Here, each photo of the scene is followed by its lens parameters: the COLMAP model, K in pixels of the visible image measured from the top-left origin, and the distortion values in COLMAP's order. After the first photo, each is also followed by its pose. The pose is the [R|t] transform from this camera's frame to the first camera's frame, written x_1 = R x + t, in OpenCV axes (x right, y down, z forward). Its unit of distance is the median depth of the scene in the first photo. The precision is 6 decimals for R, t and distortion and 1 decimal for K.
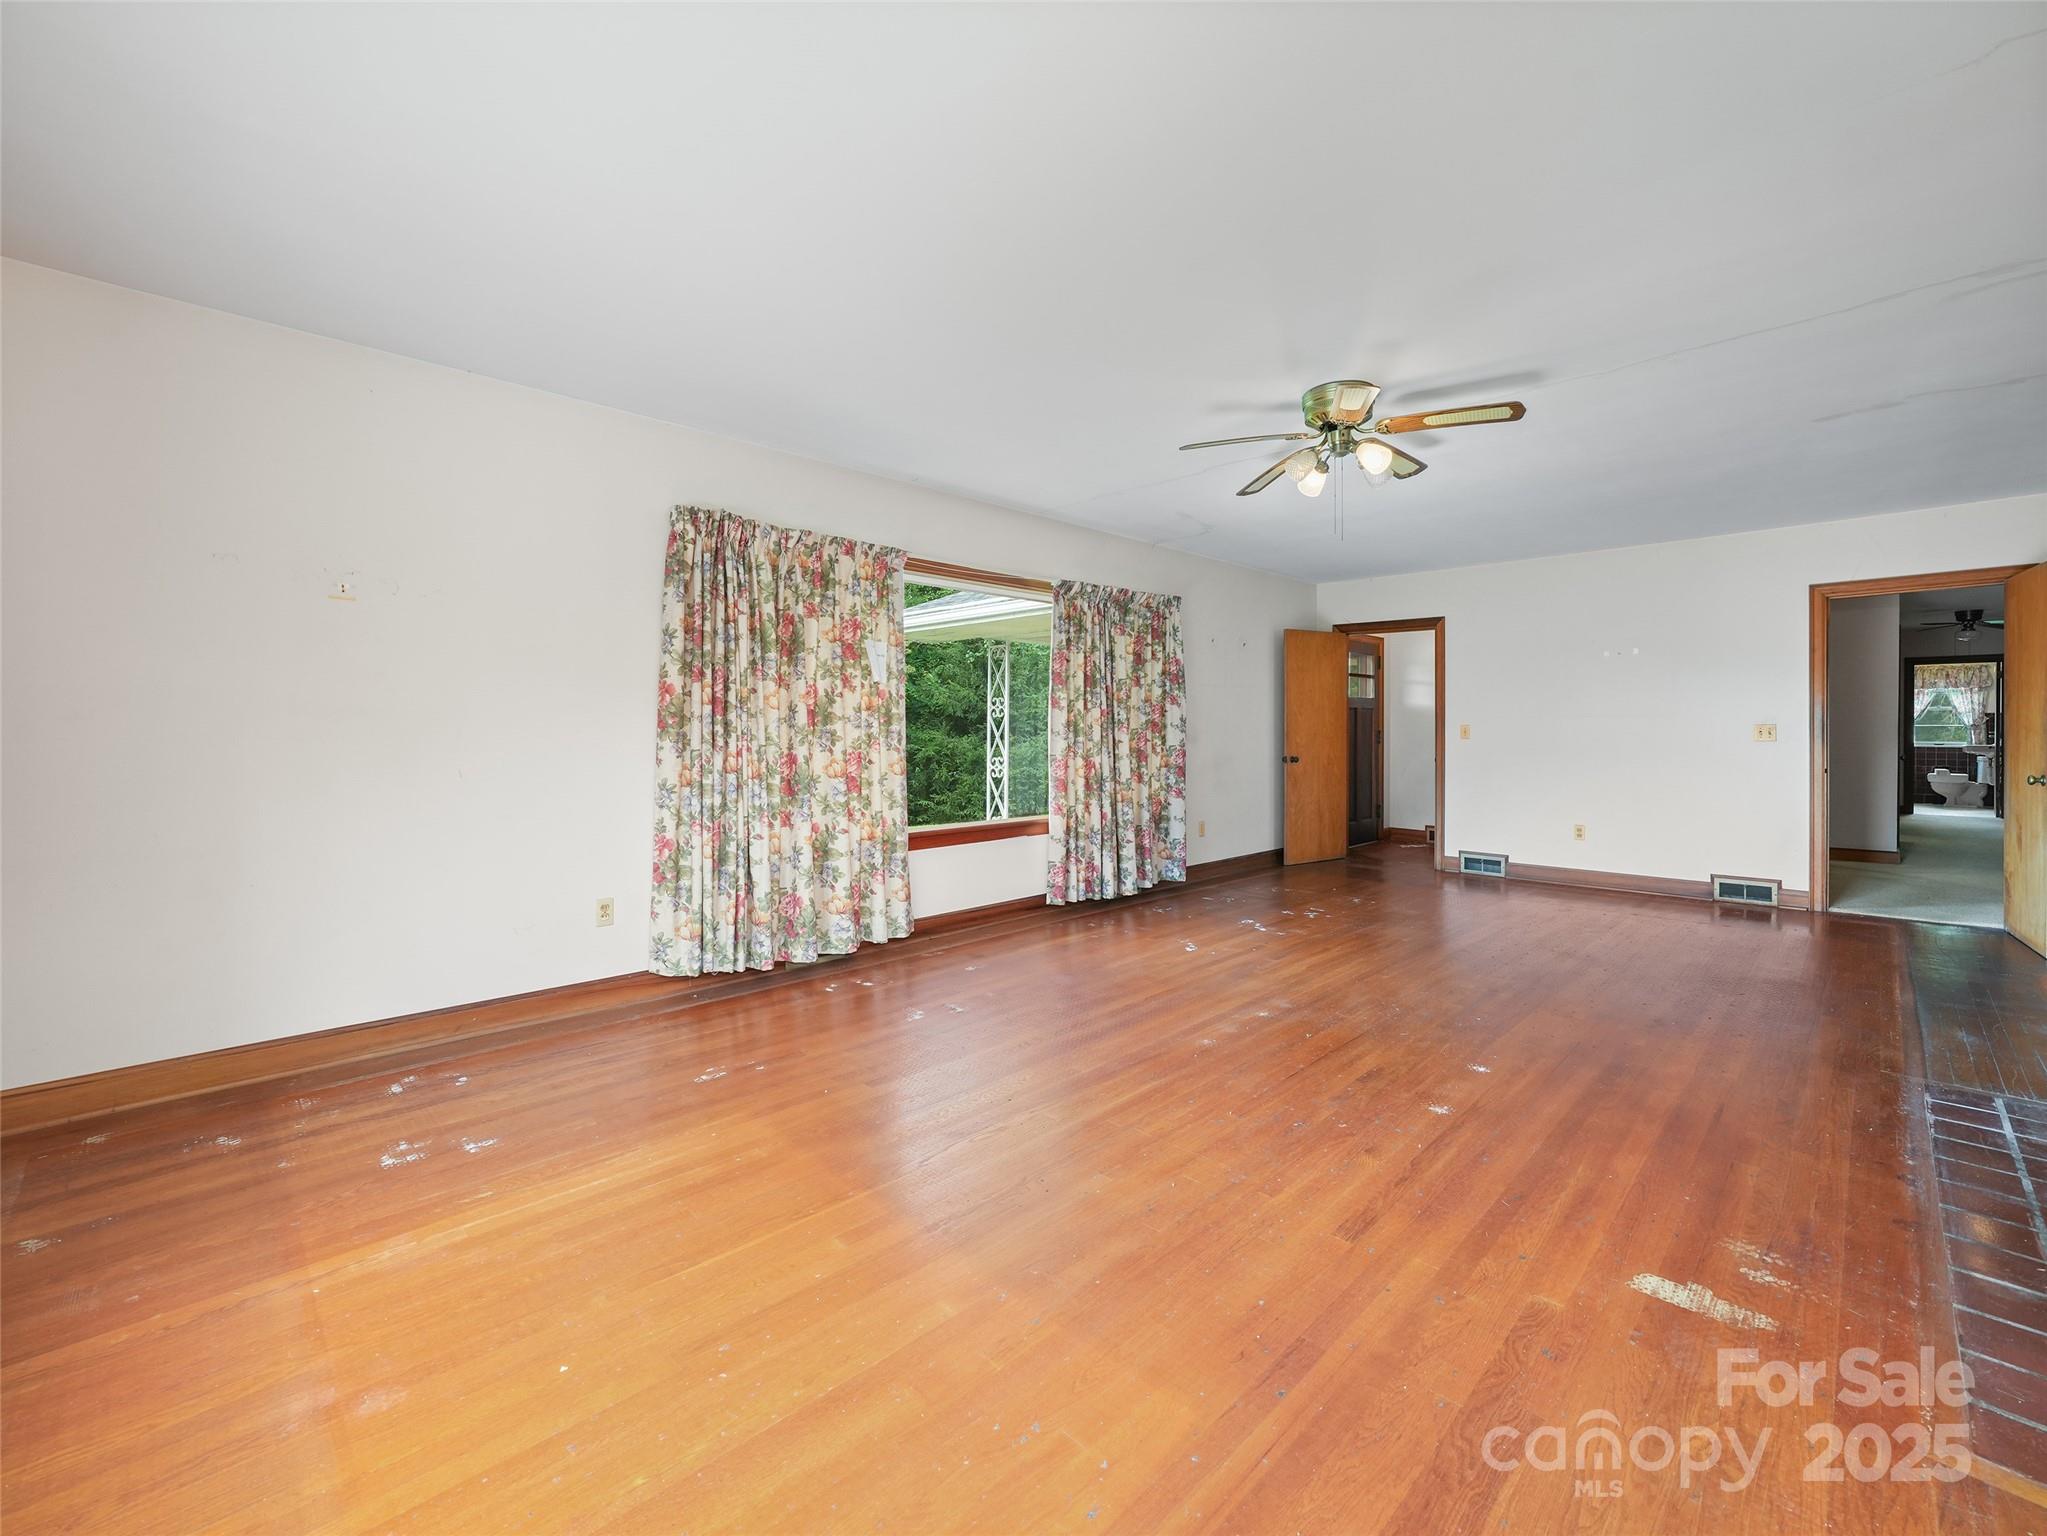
lens RADIAL K [[851.1, 0, 1019.2], [0, 851.1, 736.4], [0, 0, 1]] dist [-0.013893, 0.000509]
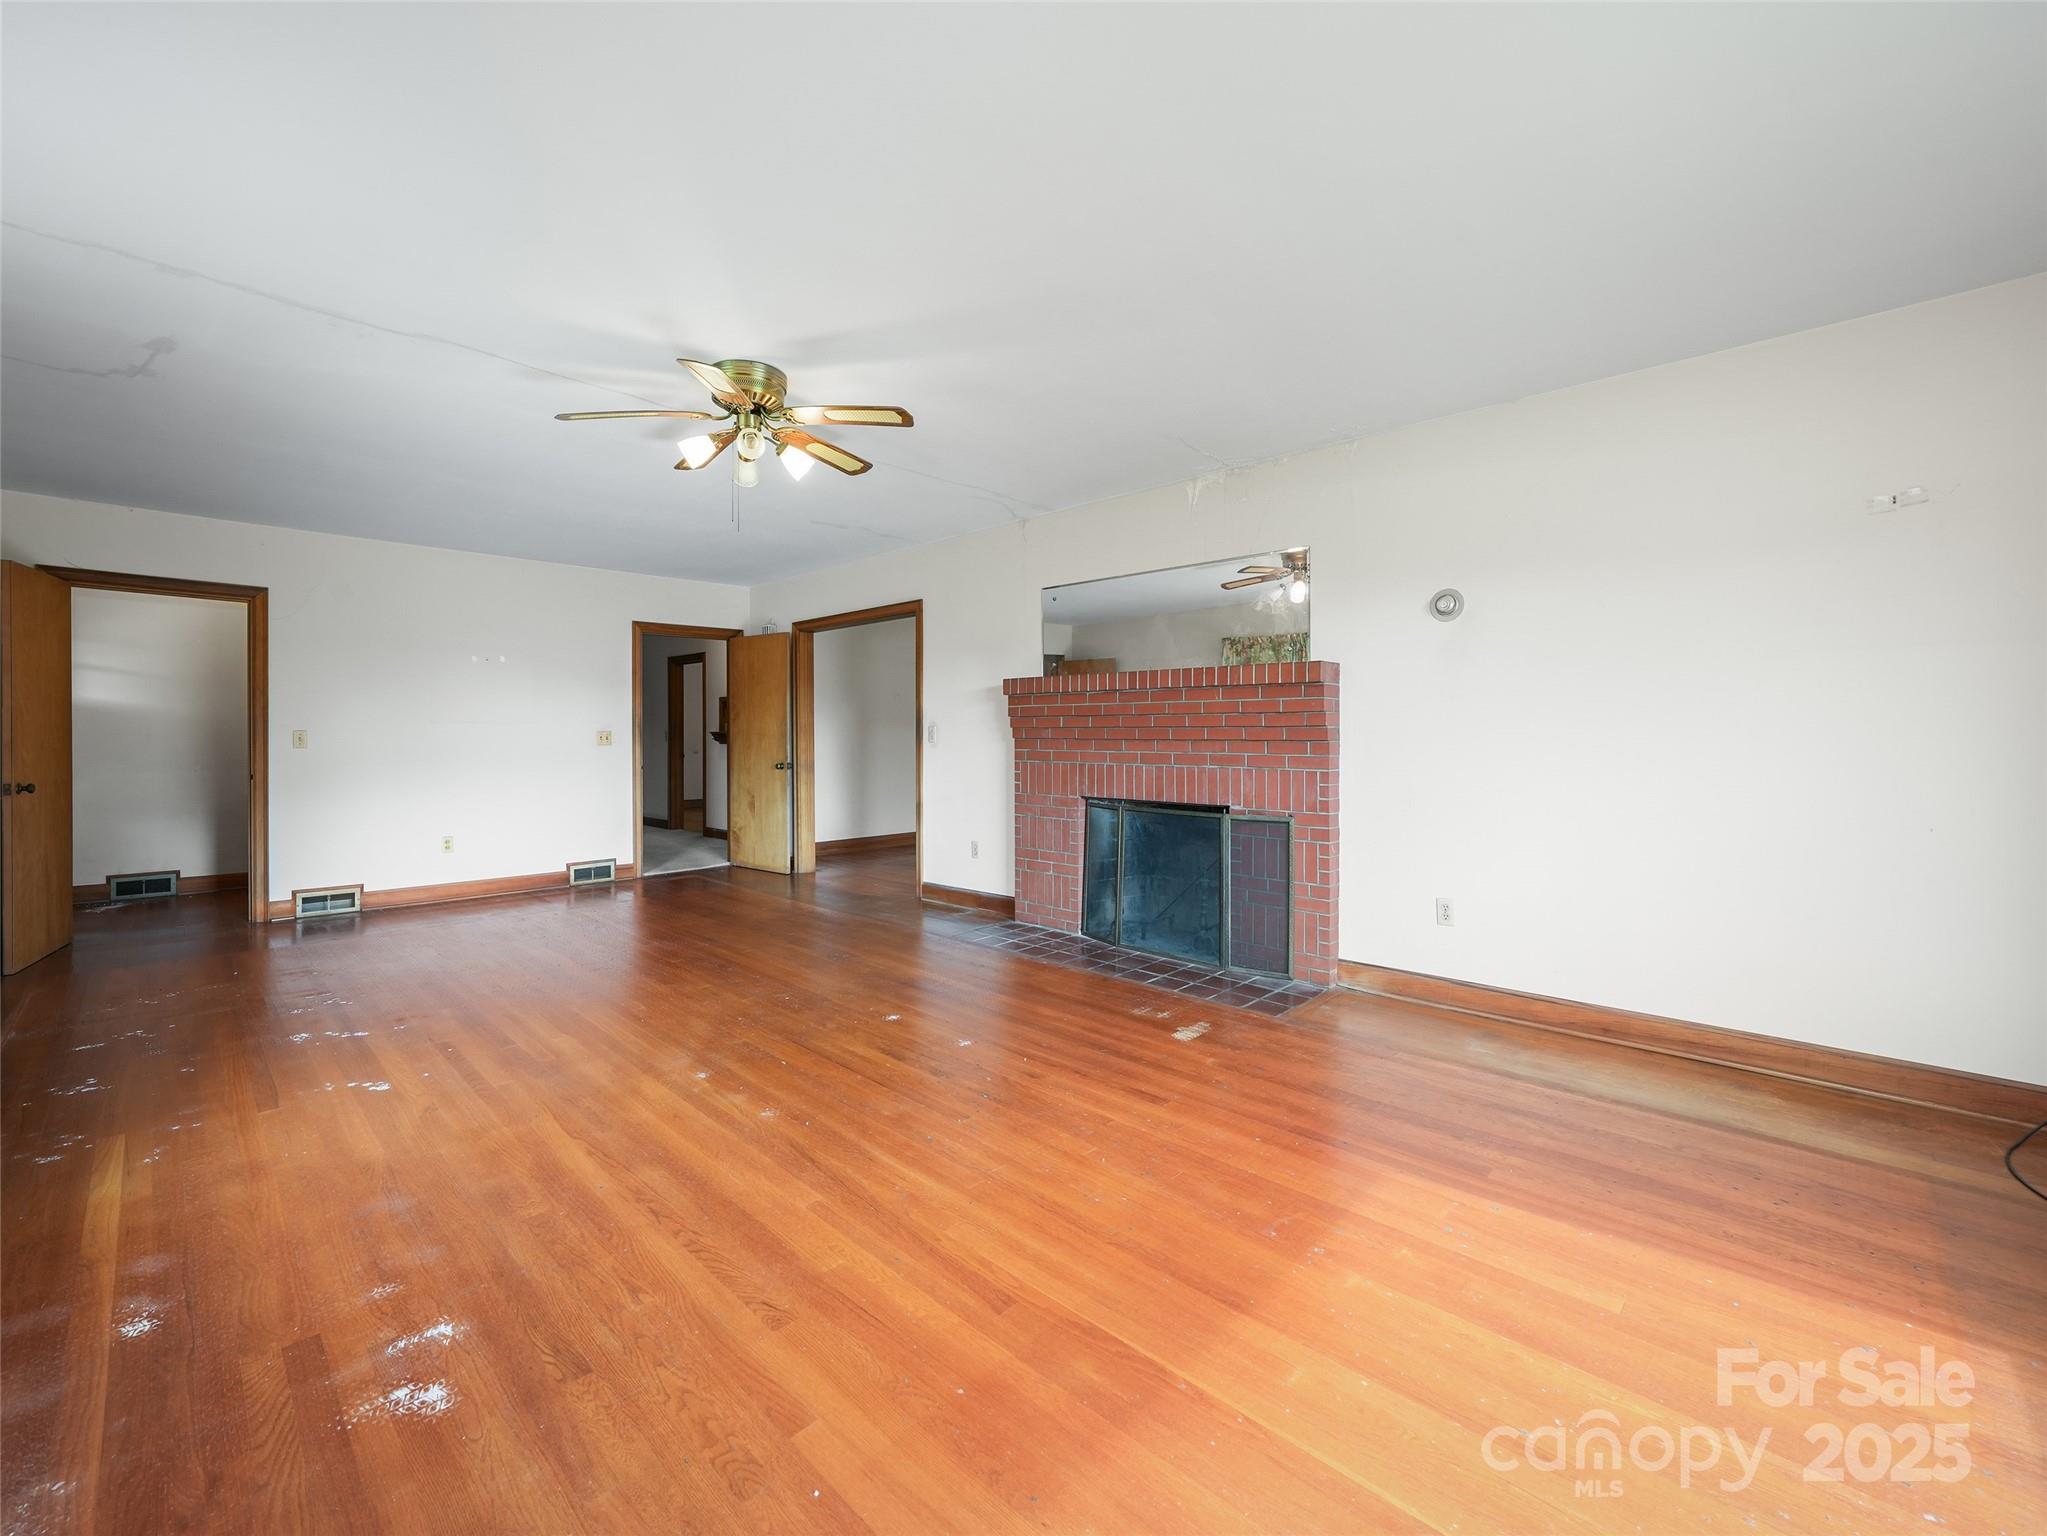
lens RADIAL K [[851.1, 0, 1019.2], [0, 851.1, 736.4], [0, 0, 1]] dist [-0.013893, 0.000509]
pose [[-0.024394, -0.000441, 0.999702, -0.520751], [0.010192, 0.999948, 0.000690, -0.002352], [-0.999650, 0.010206, -0.024388, 0.668101]]
